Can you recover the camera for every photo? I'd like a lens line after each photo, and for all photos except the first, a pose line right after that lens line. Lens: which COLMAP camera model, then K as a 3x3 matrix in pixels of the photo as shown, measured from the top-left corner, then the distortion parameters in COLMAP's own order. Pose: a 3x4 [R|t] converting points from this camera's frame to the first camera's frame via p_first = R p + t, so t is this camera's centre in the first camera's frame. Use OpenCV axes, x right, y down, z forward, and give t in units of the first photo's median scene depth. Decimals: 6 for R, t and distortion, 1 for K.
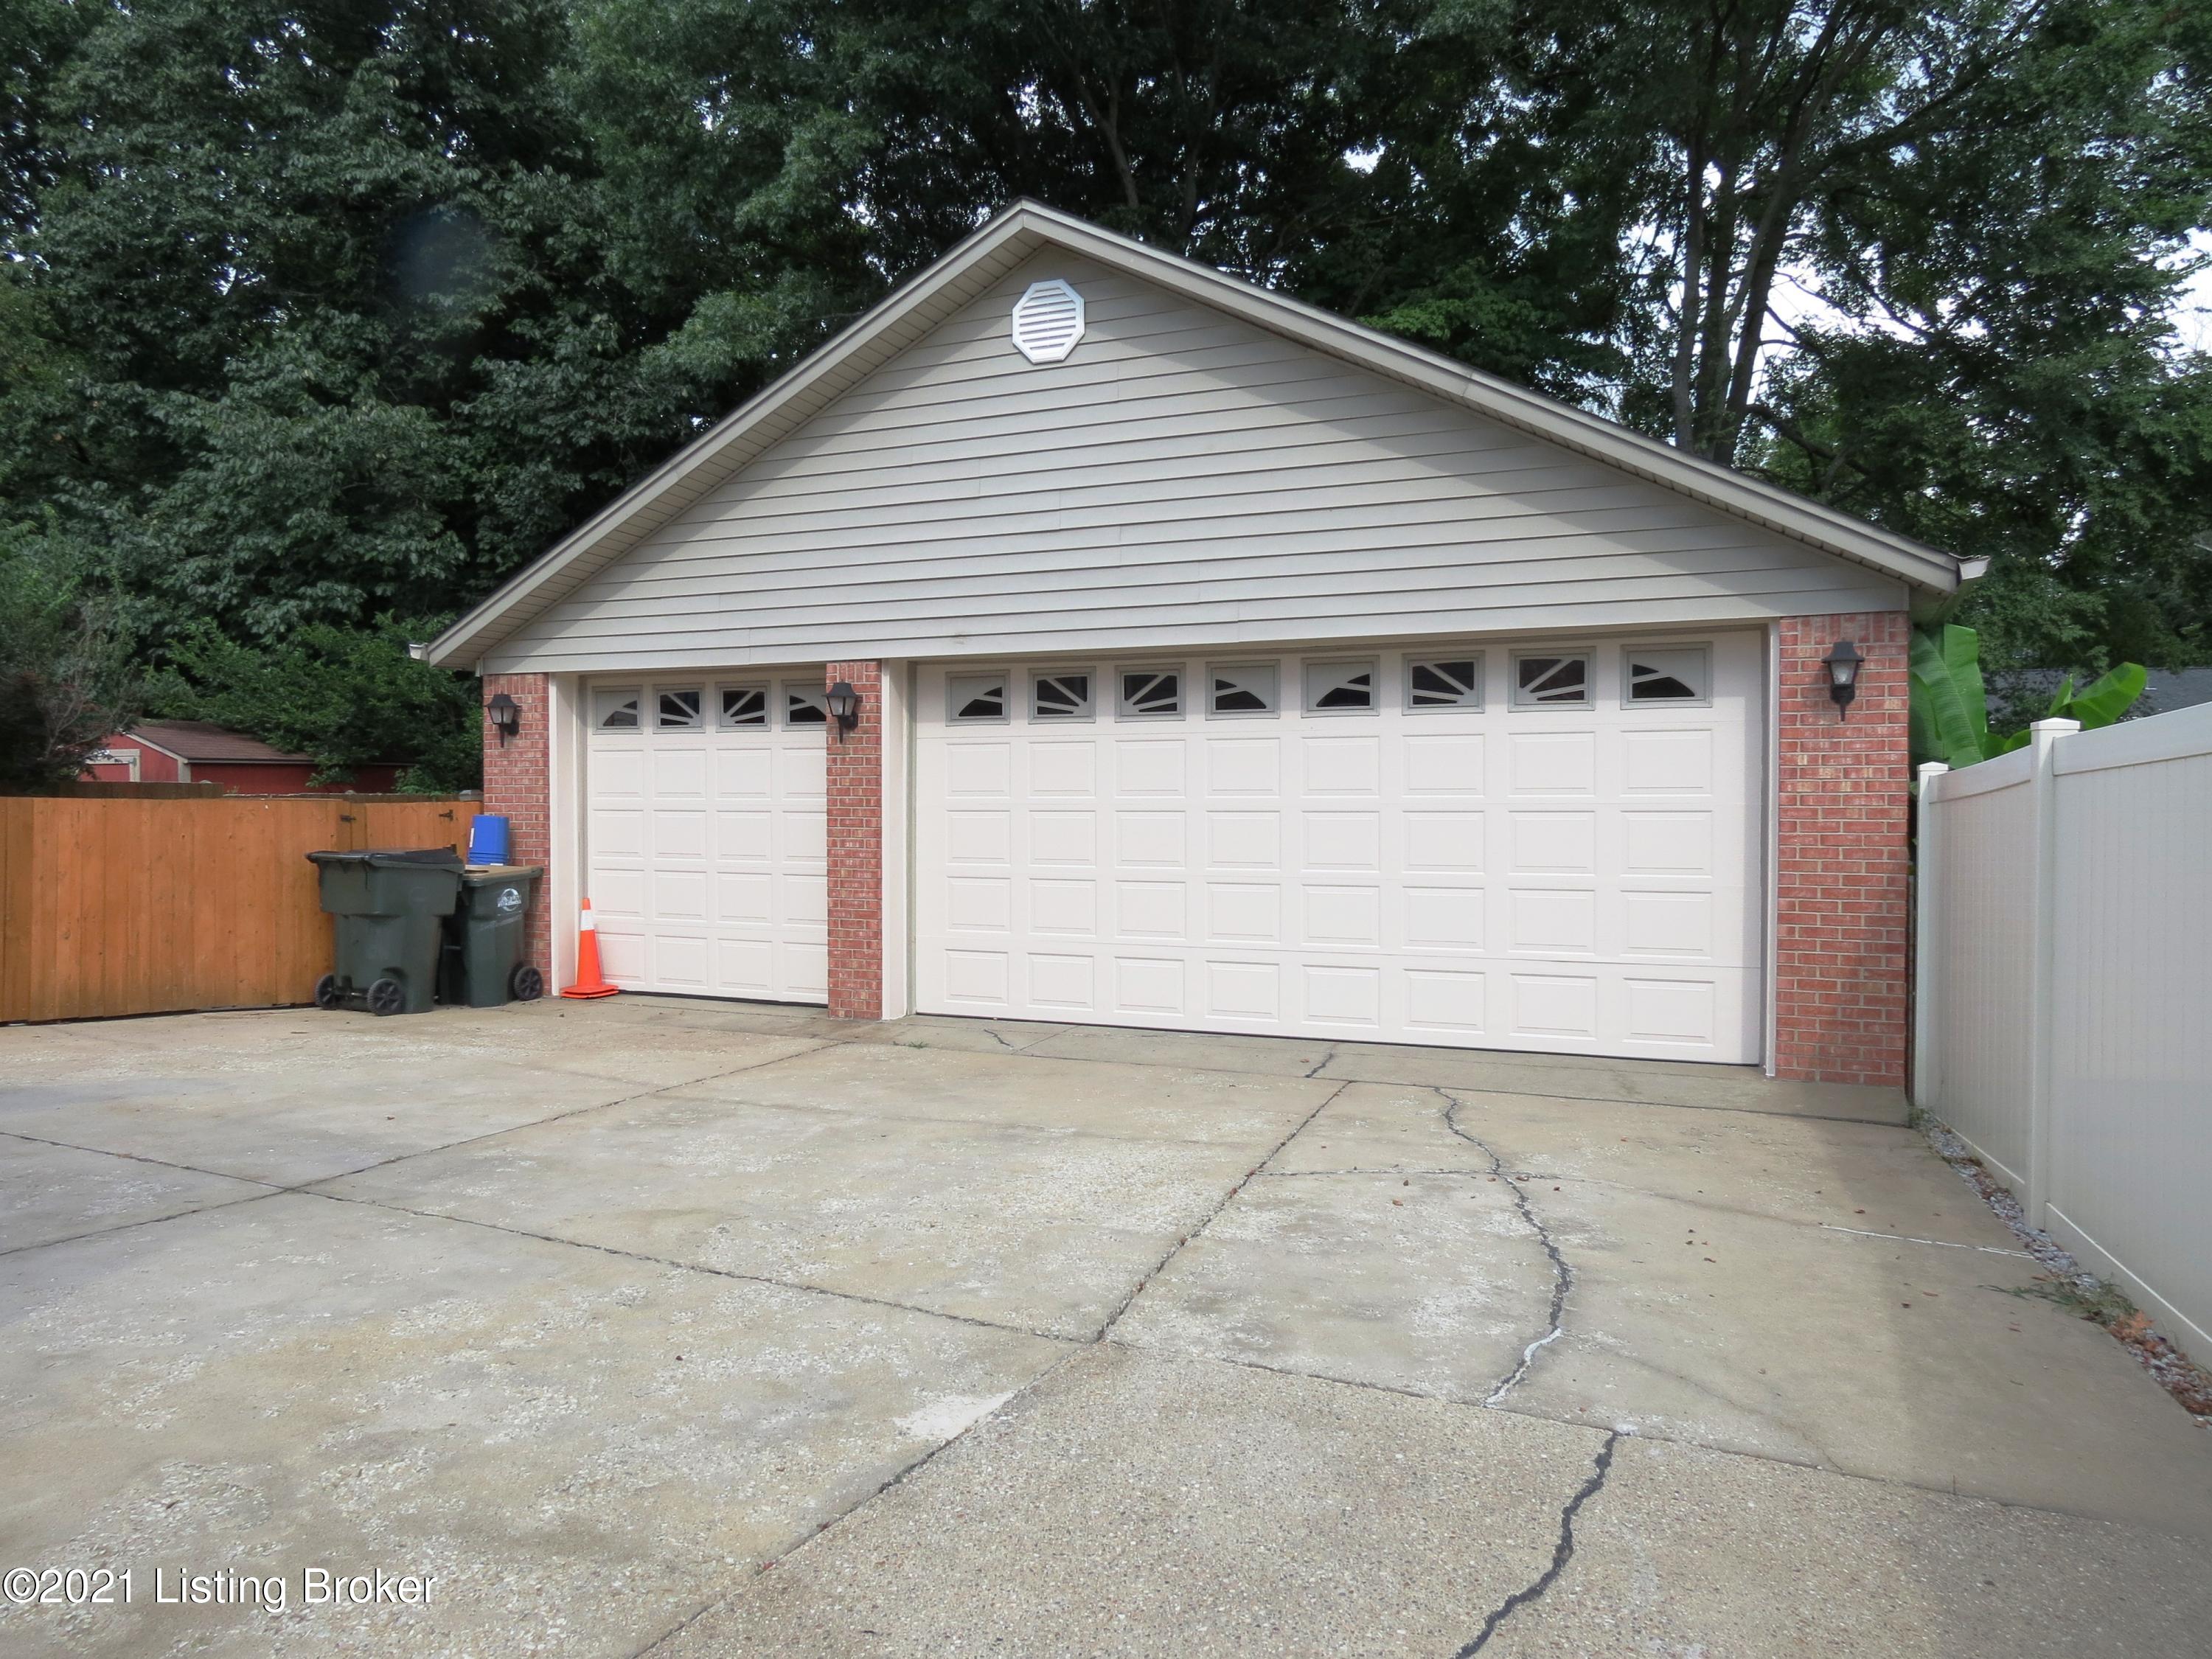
lens RADIAL K [[1561.3, 0, 1106.0], [0, 1561.3, 829.5], [0, 0, 1]] dist [-0.058393, 0.045613]
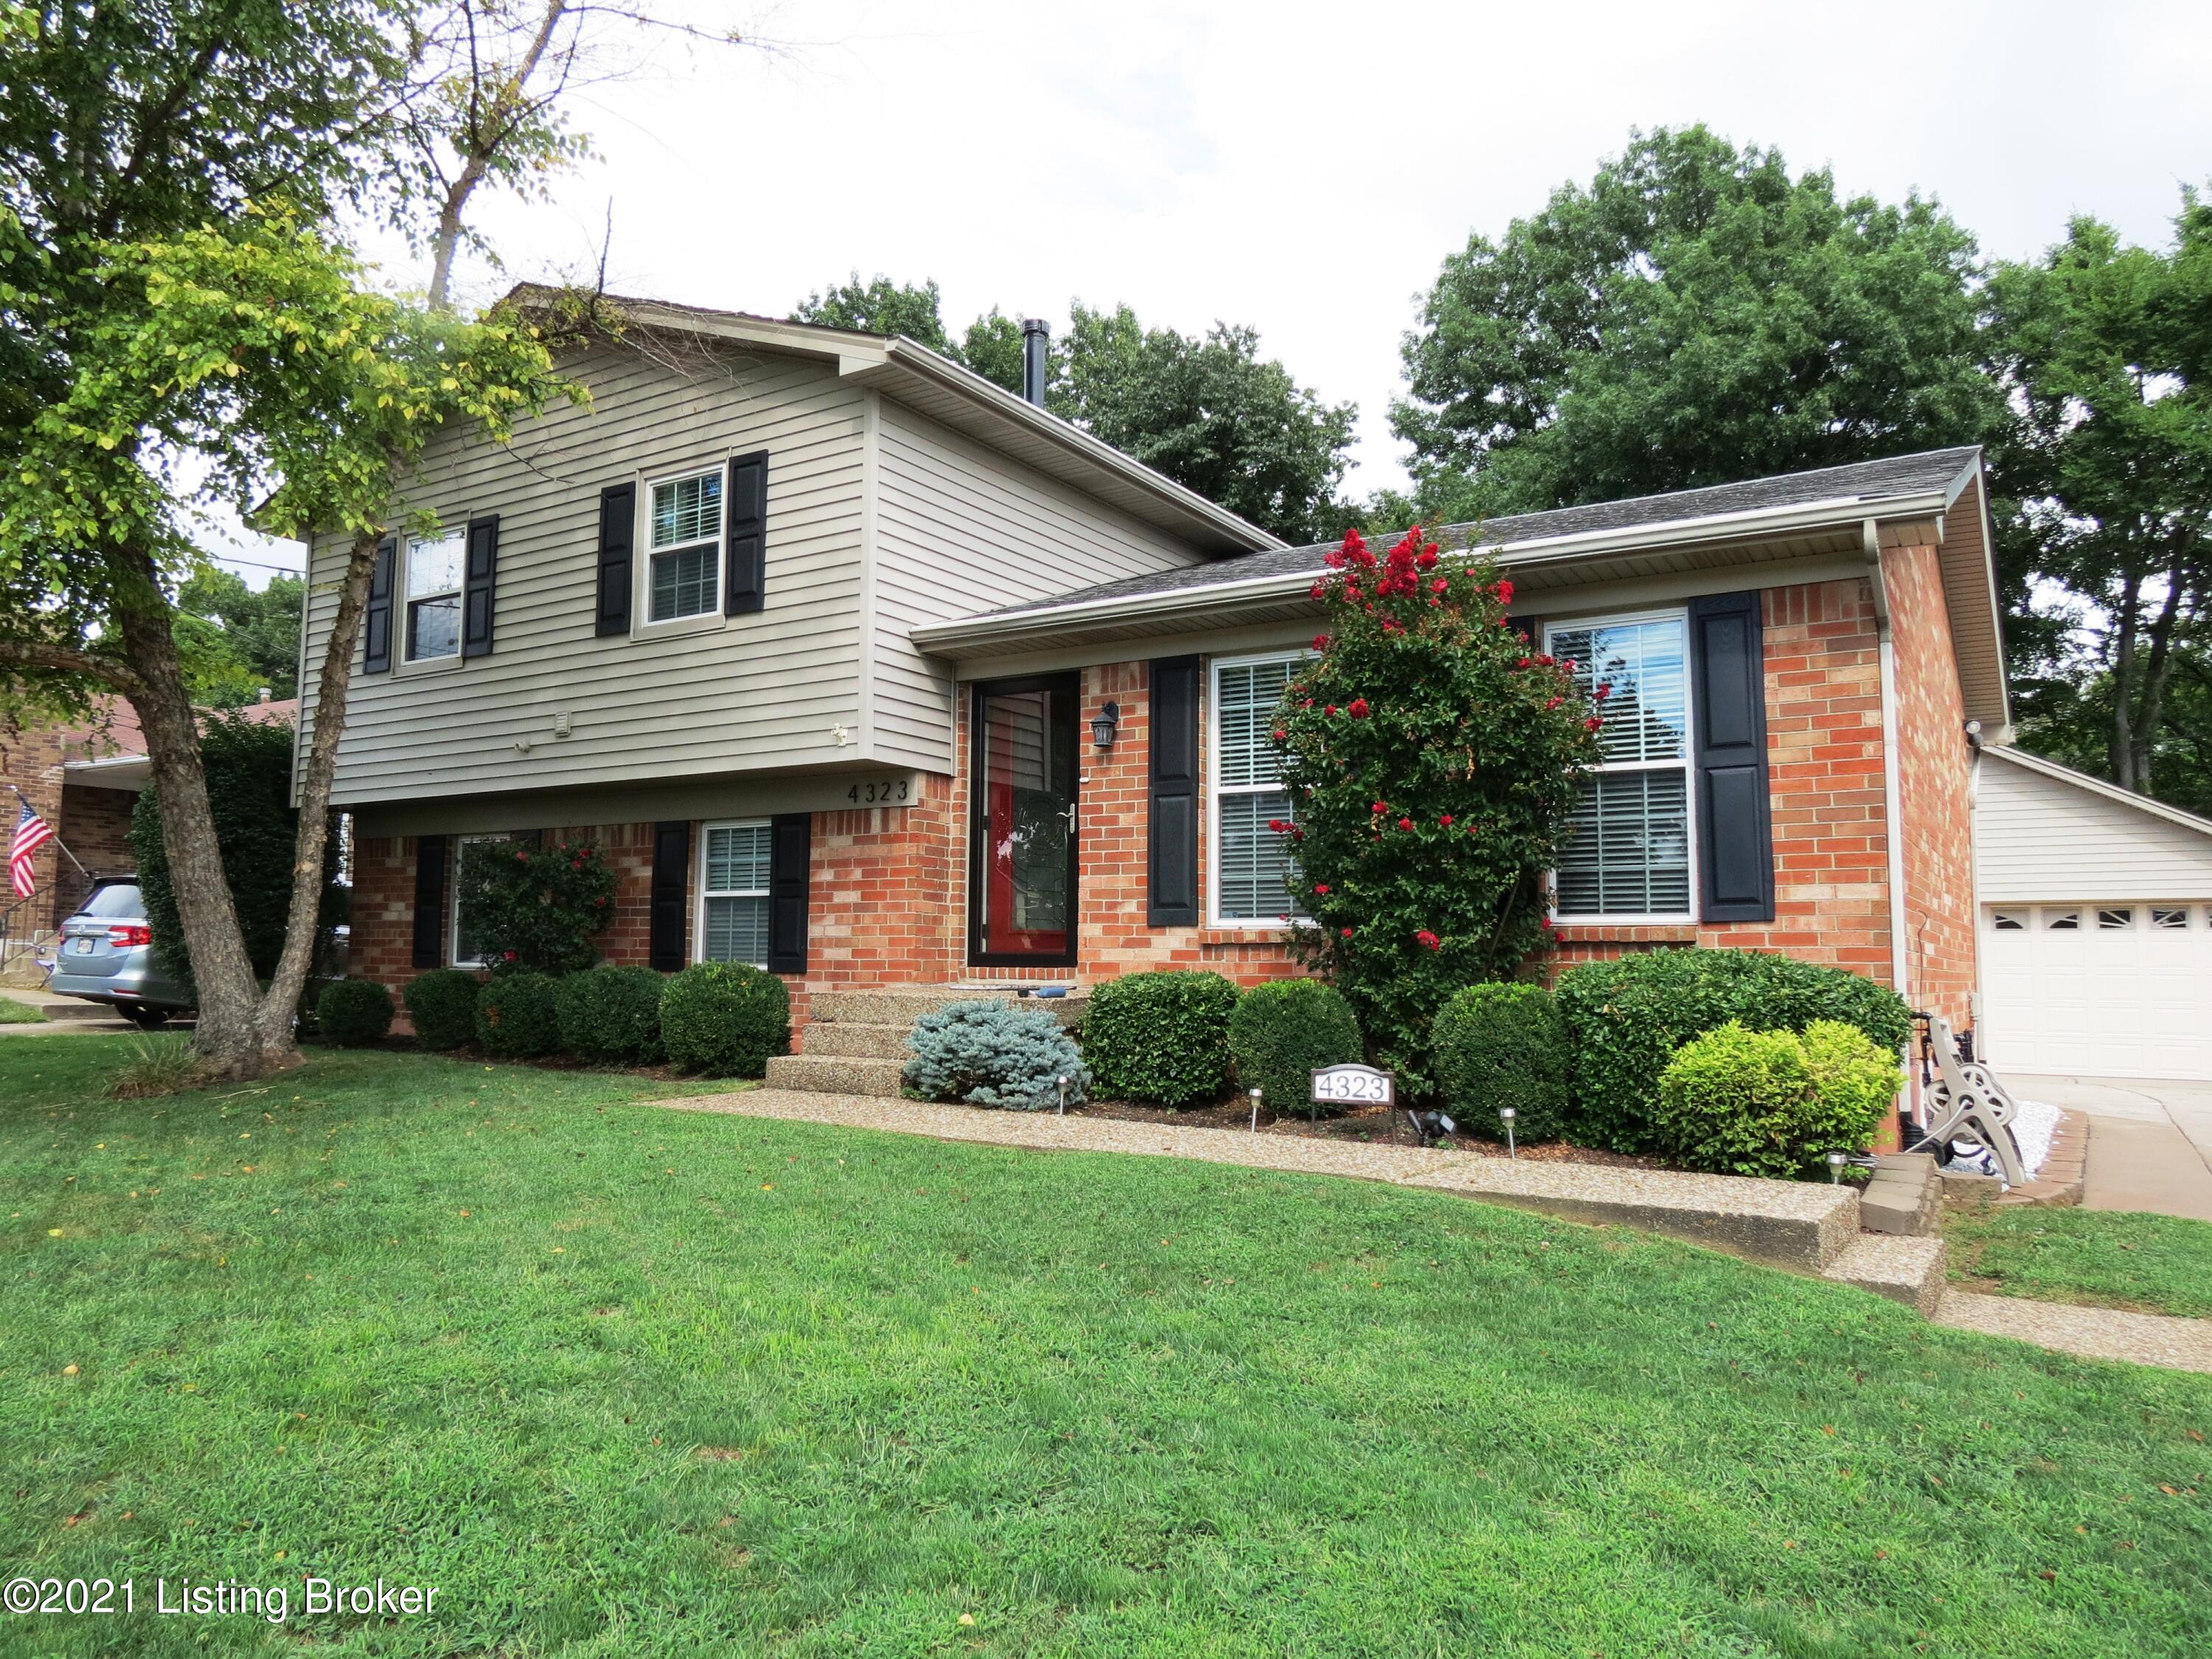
lens RADIAL K [[1561.3, 0, 1106.0], [0, 1561.3, 829.5], [0, 0, 1]] dist [-0.058393, 0.045613]
pose [[0.990821, 0.007221, -0.134984, -1.011213], [-0.023383, 0.992675, -0.118534, 0.083553], [0.133139, 0.120602, 0.983732, -1.538176]]
